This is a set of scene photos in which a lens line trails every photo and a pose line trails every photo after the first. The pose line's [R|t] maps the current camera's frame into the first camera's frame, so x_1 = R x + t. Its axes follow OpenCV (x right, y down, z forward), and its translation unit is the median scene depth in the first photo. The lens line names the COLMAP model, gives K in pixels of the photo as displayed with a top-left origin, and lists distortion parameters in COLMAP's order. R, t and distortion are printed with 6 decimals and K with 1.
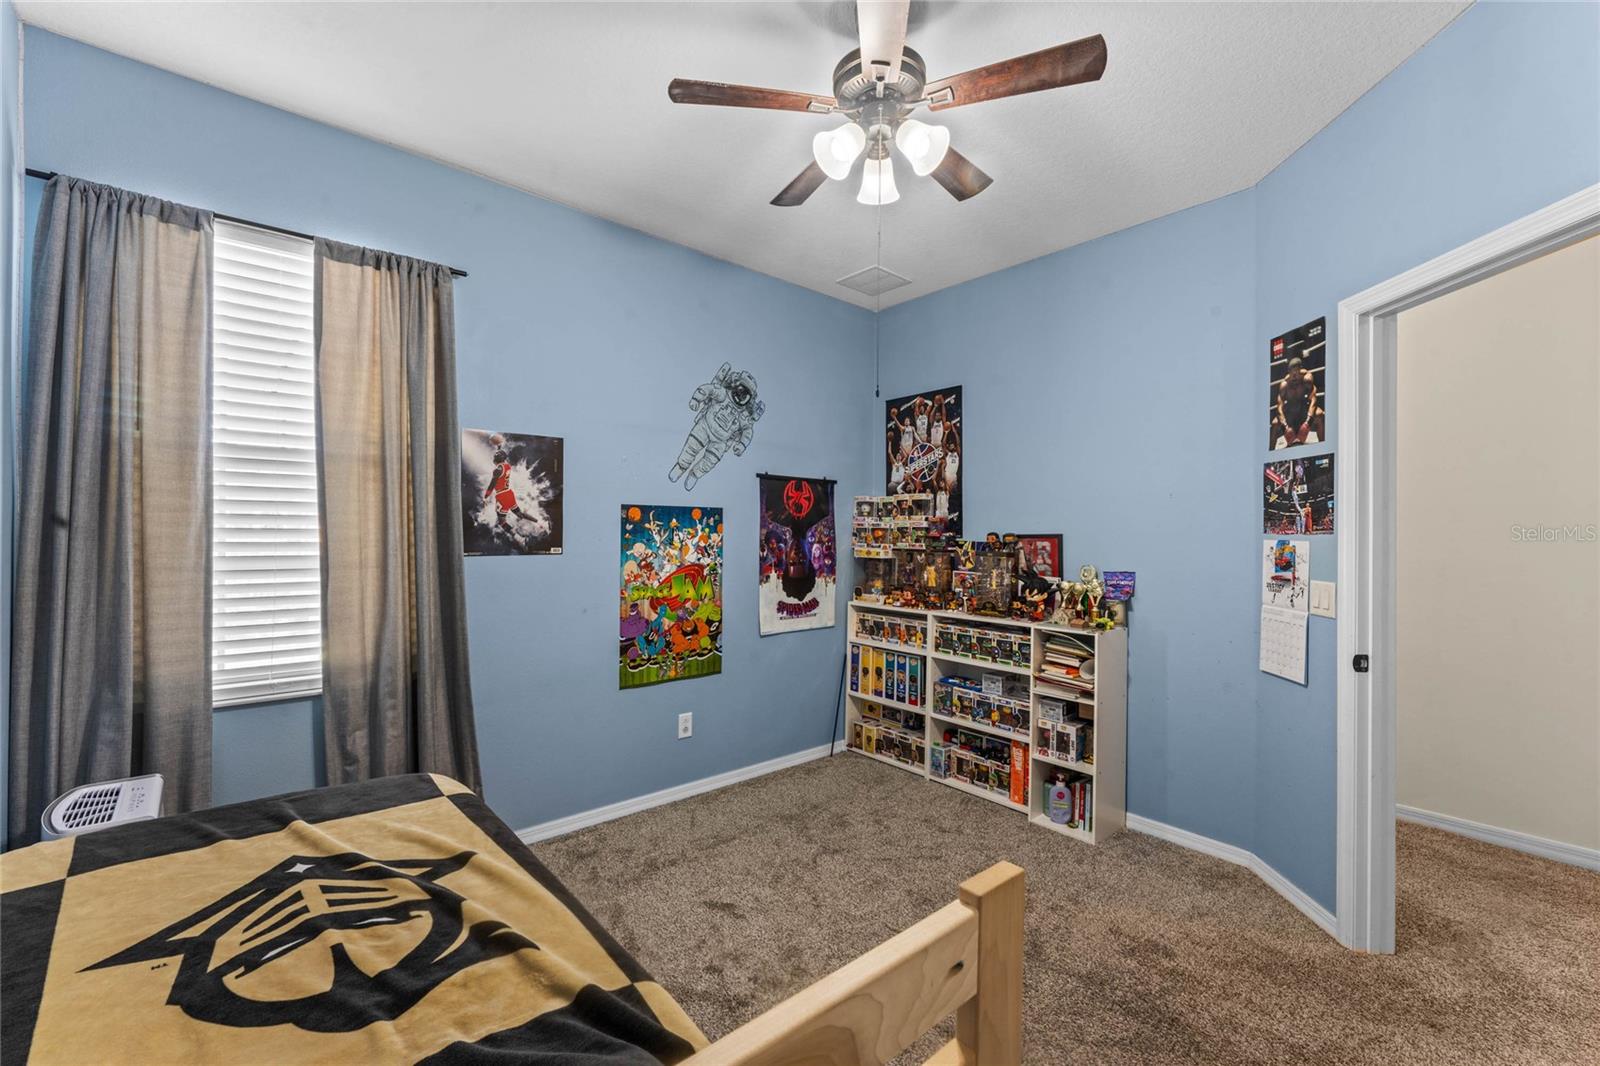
lens RADIAL K [[658.4, 0, 800.0], [0, 658.4, 533.0], [0, 0, 1]] dist [-0.000103, -0.000043]
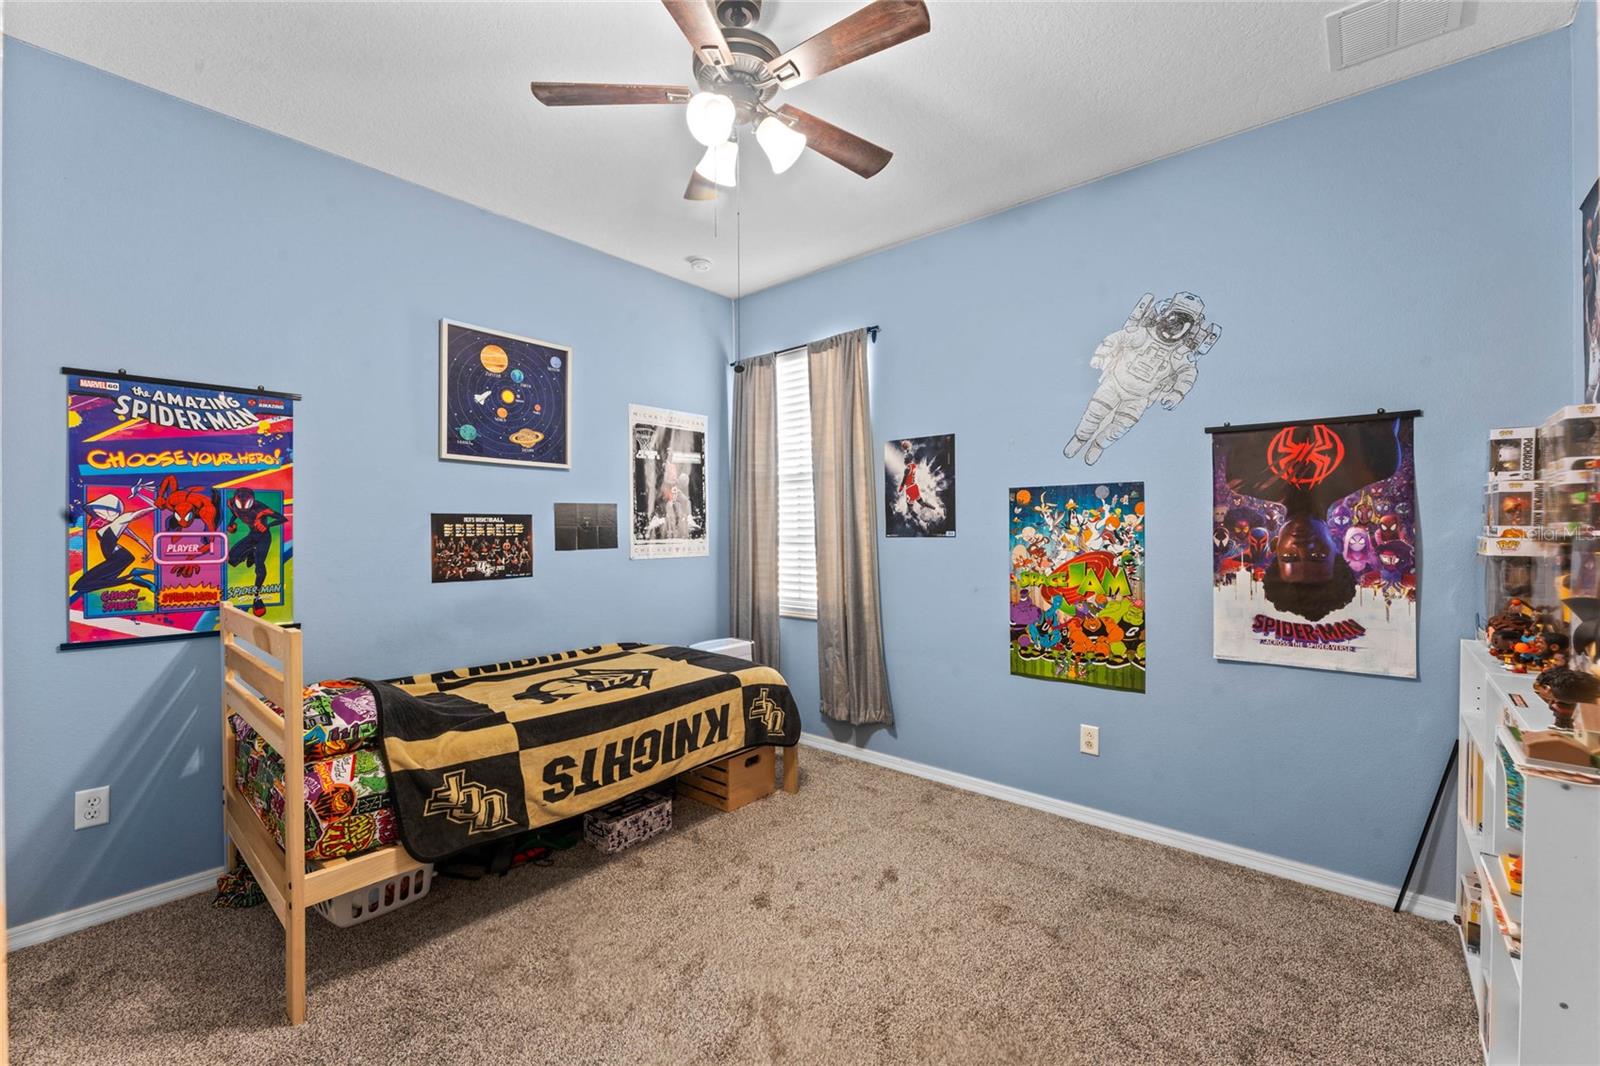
lens RADIAL K [[657.2, 0, 800.0], [0, 657.2, 533.0], [0, 0, 1]] dist [0.000324, 0.000060]
pose [[0.142437, -0.003536, -0.989798, 0.636505], [0.006299, 0.999977, -0.002666, 0.023792], [0.989784, -0.005856, 0.142456, 0.519731]]
